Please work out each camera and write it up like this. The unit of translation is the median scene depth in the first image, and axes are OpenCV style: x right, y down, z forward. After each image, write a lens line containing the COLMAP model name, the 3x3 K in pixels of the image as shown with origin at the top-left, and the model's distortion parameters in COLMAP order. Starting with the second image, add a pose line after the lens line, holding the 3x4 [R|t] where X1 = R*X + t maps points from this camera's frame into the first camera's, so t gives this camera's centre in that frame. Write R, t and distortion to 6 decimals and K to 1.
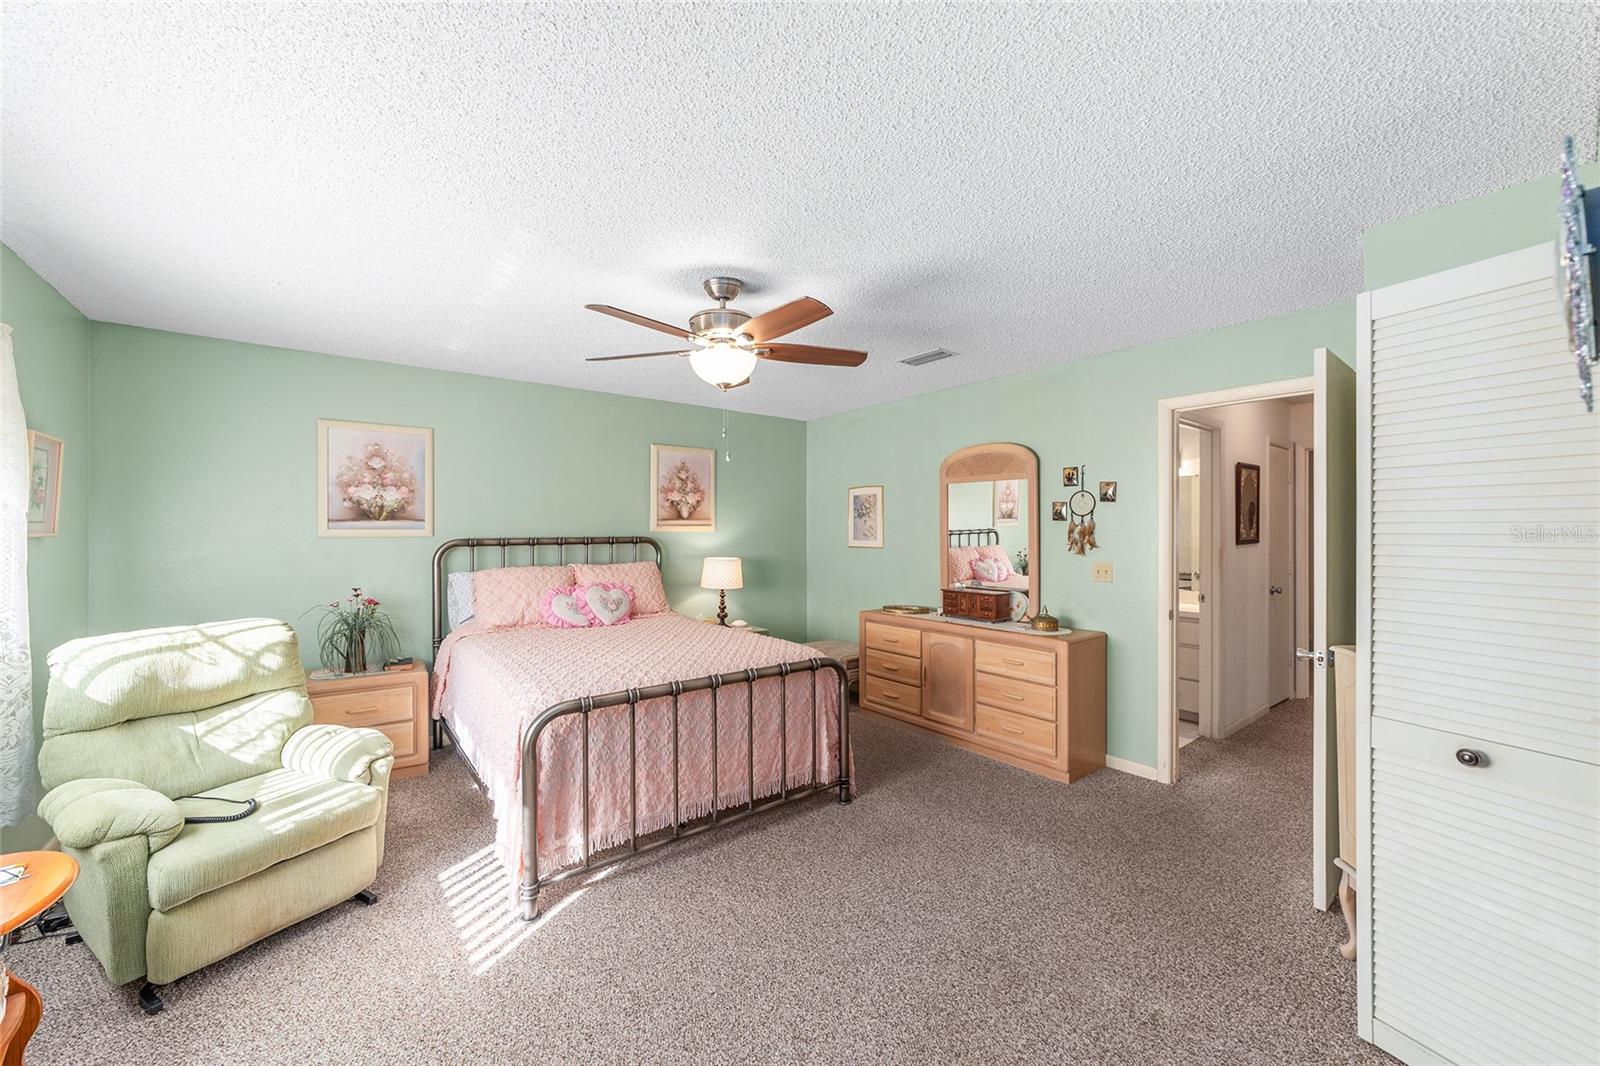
lens RADIAL K [[612.9, 0, 795.1], [0, 612.9, 534.6], [0, 0, 1]] dist [-0.017098, 0.008583]
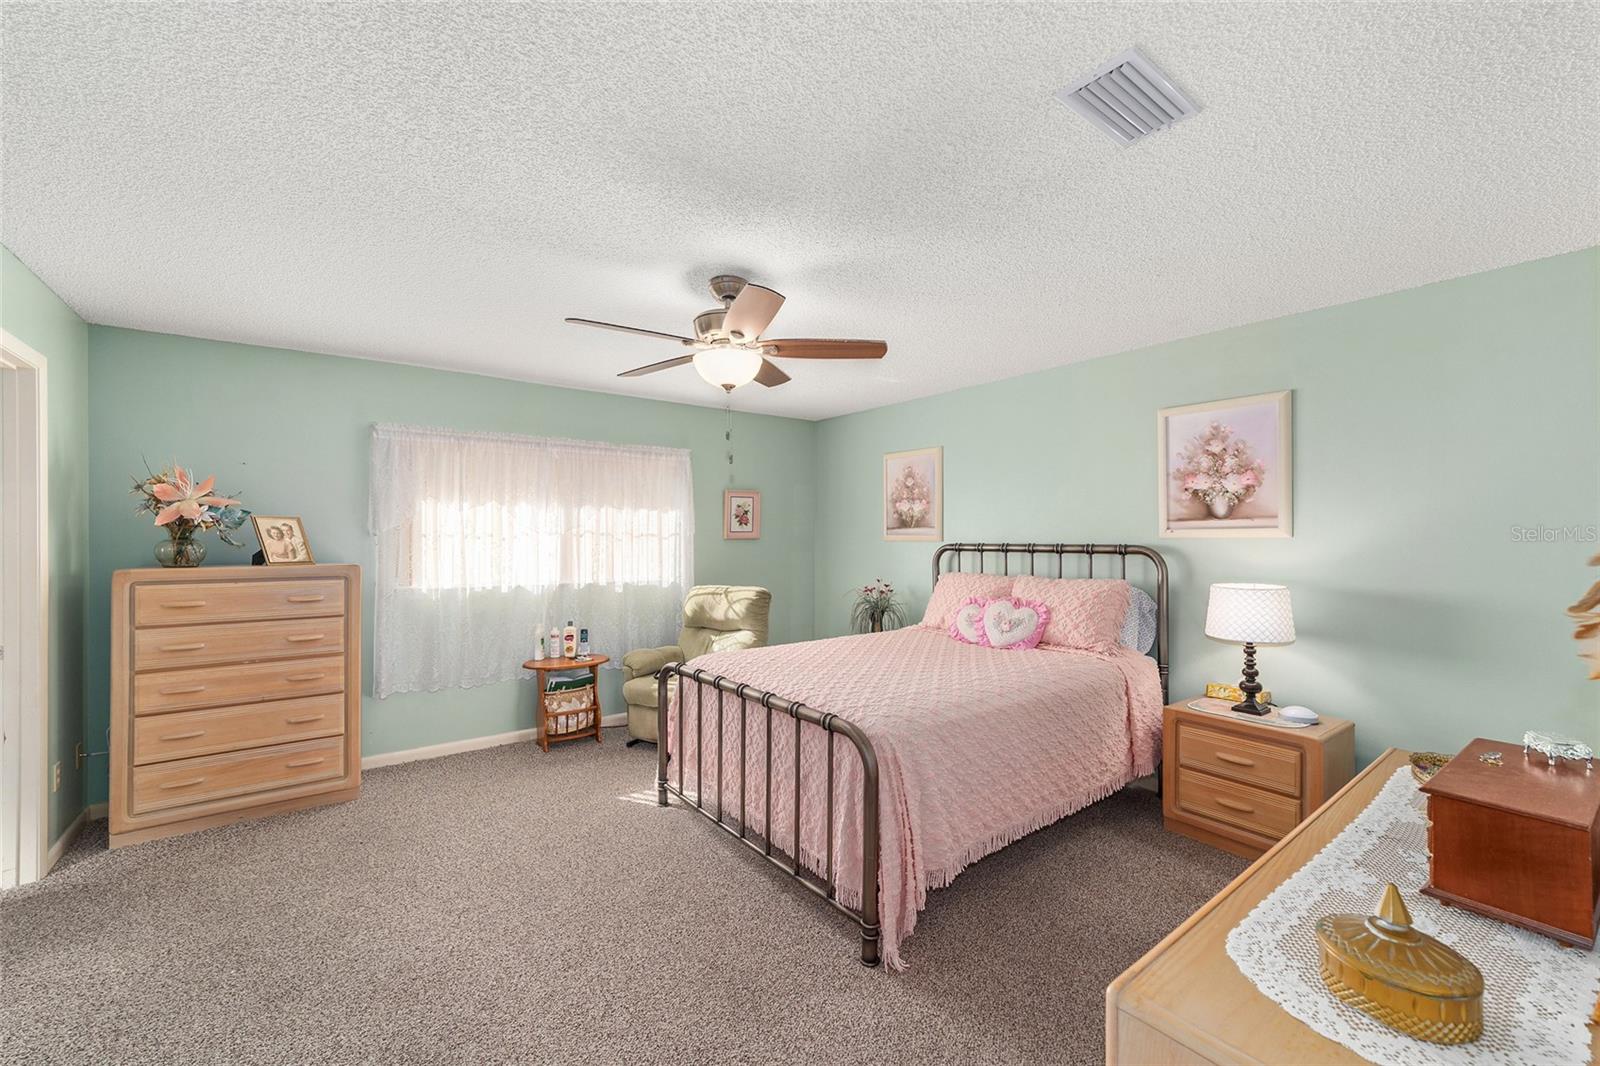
lens RADIAL K [[635.7, 0, 799.7], [0, 635.7, 560.2], [0, 0, 1]] dist [0.000368, 0.009634]
pose [[-0.018047, 0.048973, -0.998637, 0.481173], [0.004248, 0.998794, 0.048904, -0.016150], [0.999828, -0.003359, -0.018234, 0.597534]]
